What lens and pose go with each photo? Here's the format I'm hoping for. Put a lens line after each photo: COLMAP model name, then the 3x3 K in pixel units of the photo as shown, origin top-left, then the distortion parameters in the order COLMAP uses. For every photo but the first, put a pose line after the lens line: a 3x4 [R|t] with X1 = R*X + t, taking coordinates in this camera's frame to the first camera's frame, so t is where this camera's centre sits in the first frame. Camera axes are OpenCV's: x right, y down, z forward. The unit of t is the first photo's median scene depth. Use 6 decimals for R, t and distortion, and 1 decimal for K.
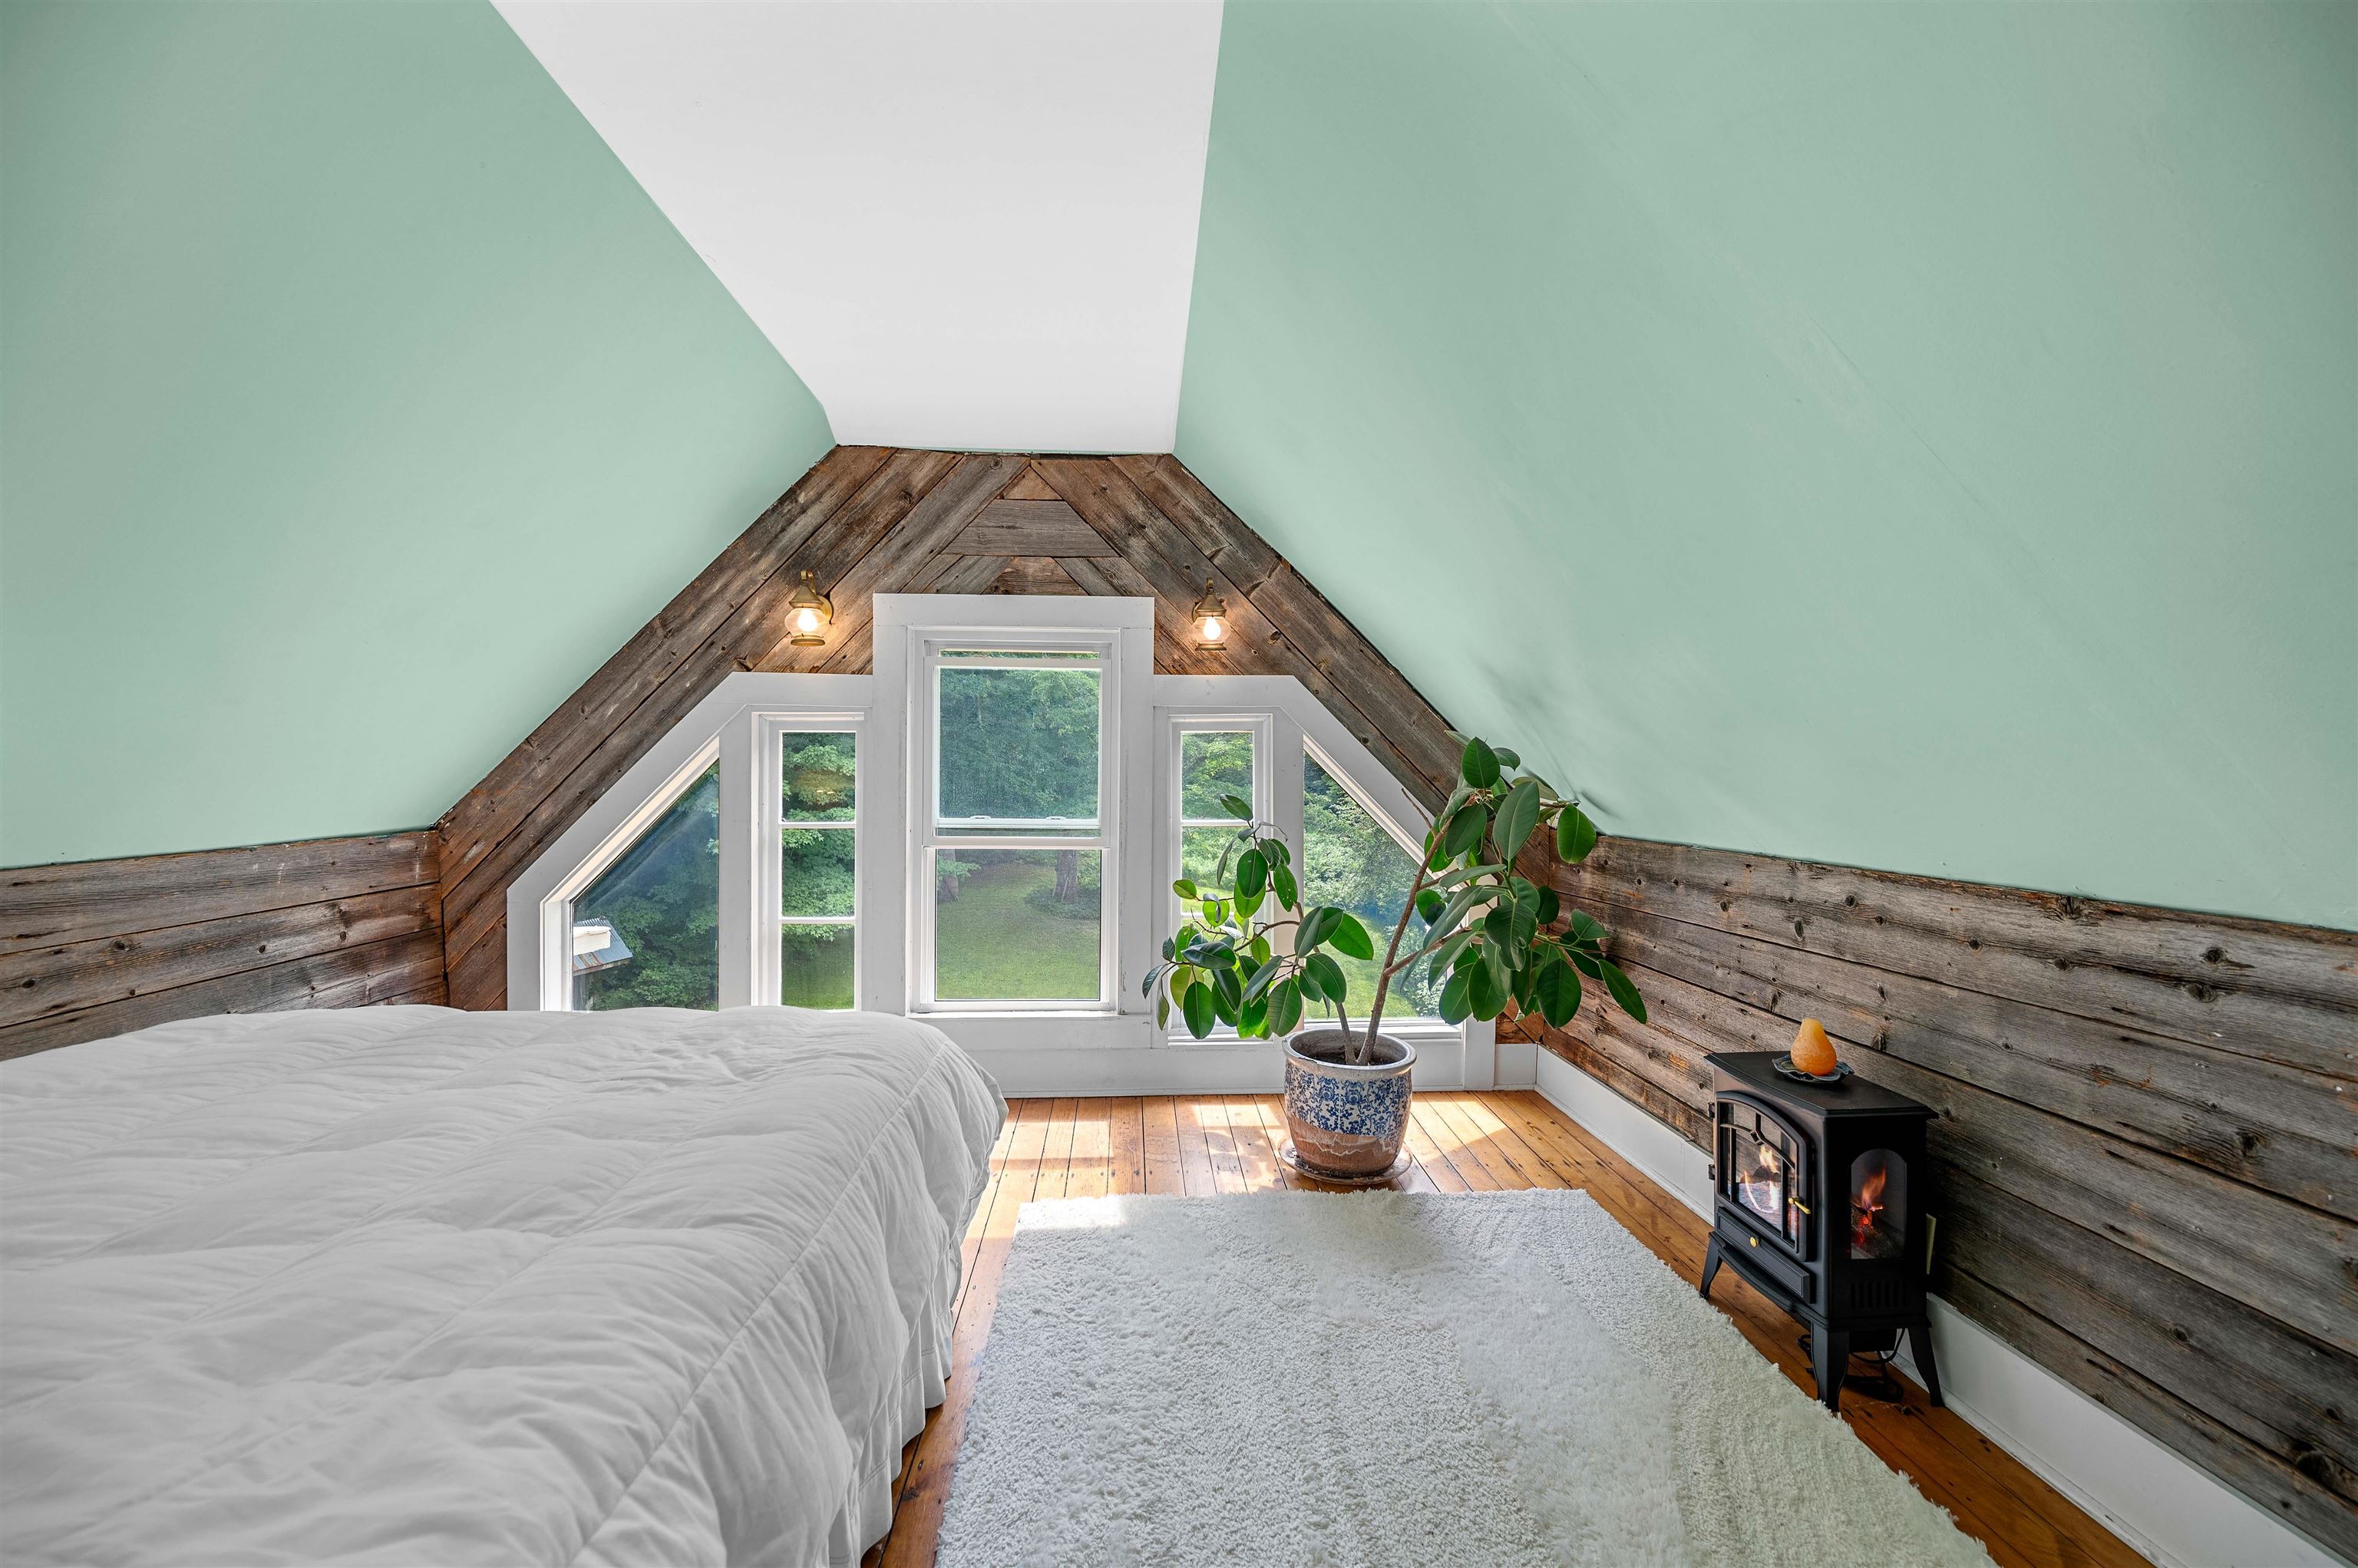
lens RADIAL K [[933.0, 0, 1182.7], [0, 933.0, 781.3], [0, 0, 1]] dist [-0.001659, -0.000377]
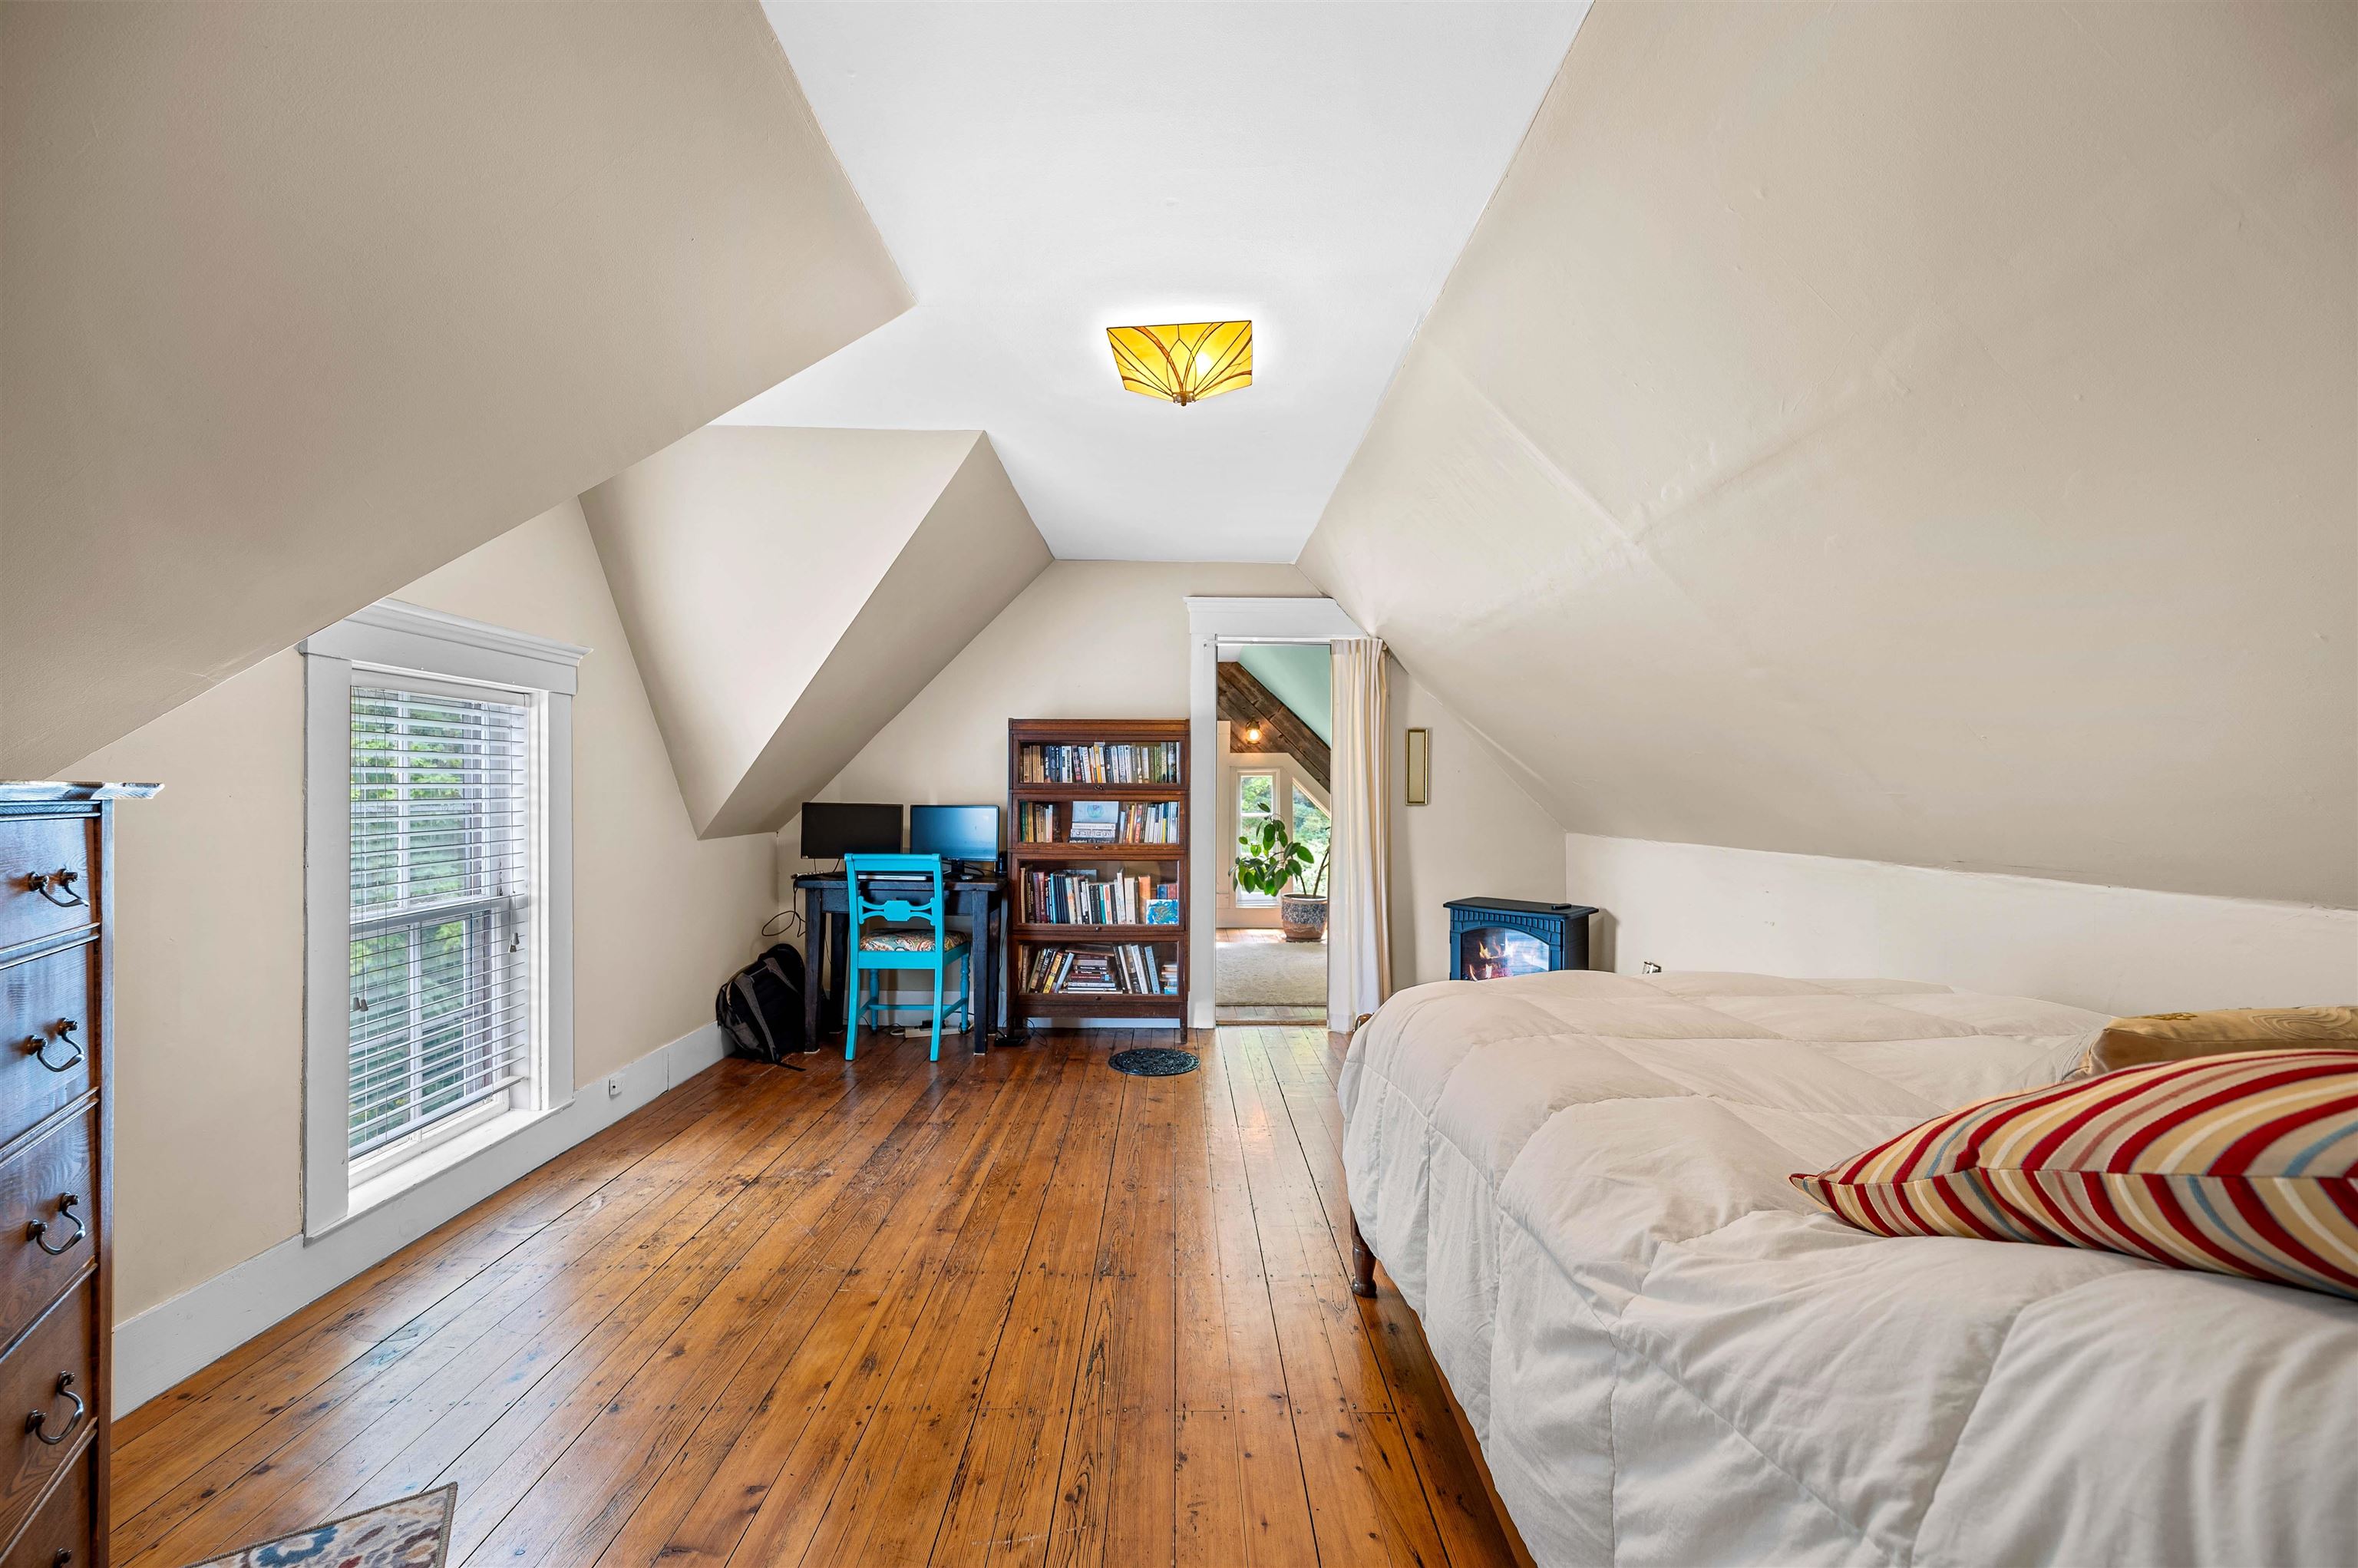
lens RADIAL K [[933.0, 0, 1180.9], [0, 933.0, 791.3], [0, 0, 1]] dist [-0.001659, -0.000377]
pose [[0.998608, -0.001286, -0.052720, -0.035611], [0.000948, 0.999979, -0.006446, 0.000217], [0.052727, 0.006387, 0.998589, -1.631142]]
